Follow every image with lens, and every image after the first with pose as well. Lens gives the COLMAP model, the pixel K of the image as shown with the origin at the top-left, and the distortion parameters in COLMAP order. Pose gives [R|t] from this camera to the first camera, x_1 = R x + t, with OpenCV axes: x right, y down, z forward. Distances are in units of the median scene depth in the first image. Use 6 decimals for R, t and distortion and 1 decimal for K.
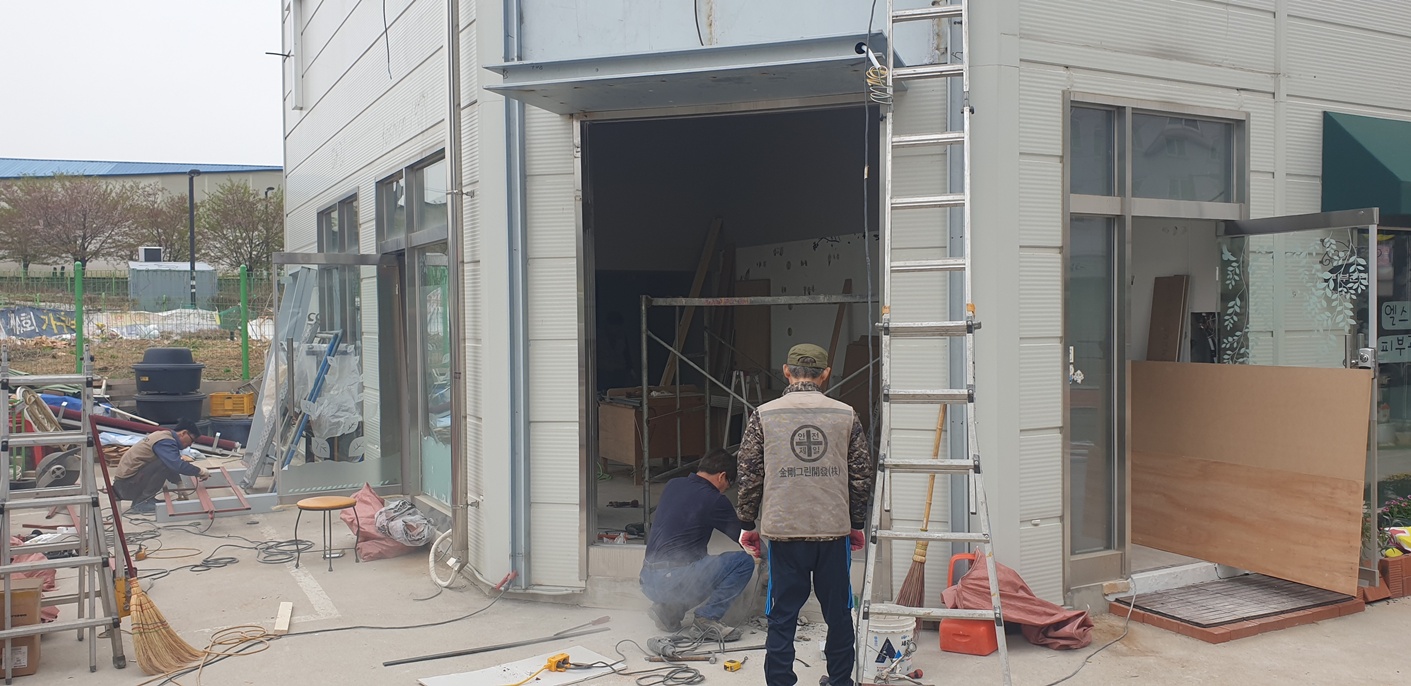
lens RADIAL K [[1106.7, 0, 711.0], [0, 1106.7, 343.1], [0, 0, 1]] dist [0.017522, -0.002341]
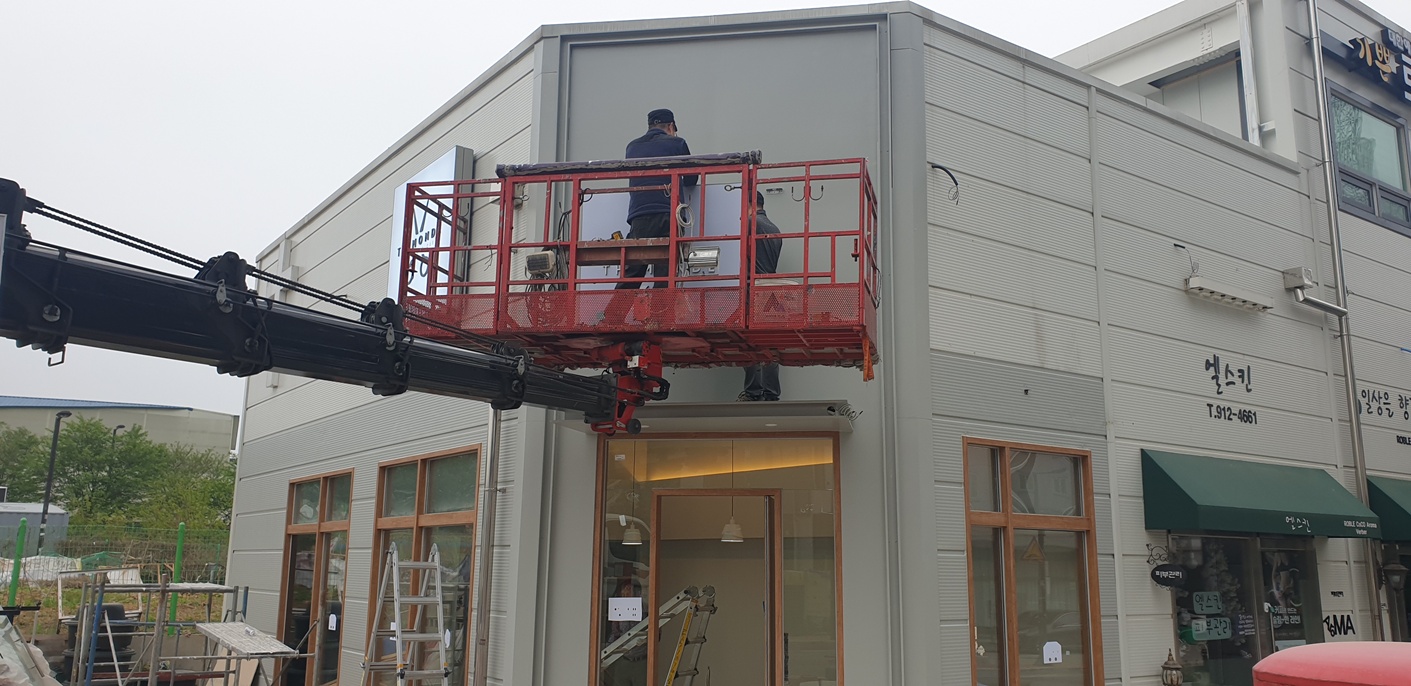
lens RADIAL K [[1106.7, 0, 700.5], [0, 1106.7, 345.1], [0, 0, 1]] dist [0.017522, -0.002341]
pose [[0.991043, 0.047927, 0.124643, -0.153662], [-0.019273, 0.974939, -0.221636, -0.021407], [-0.132142, 0.217249, 0.967131, -0.260654]]
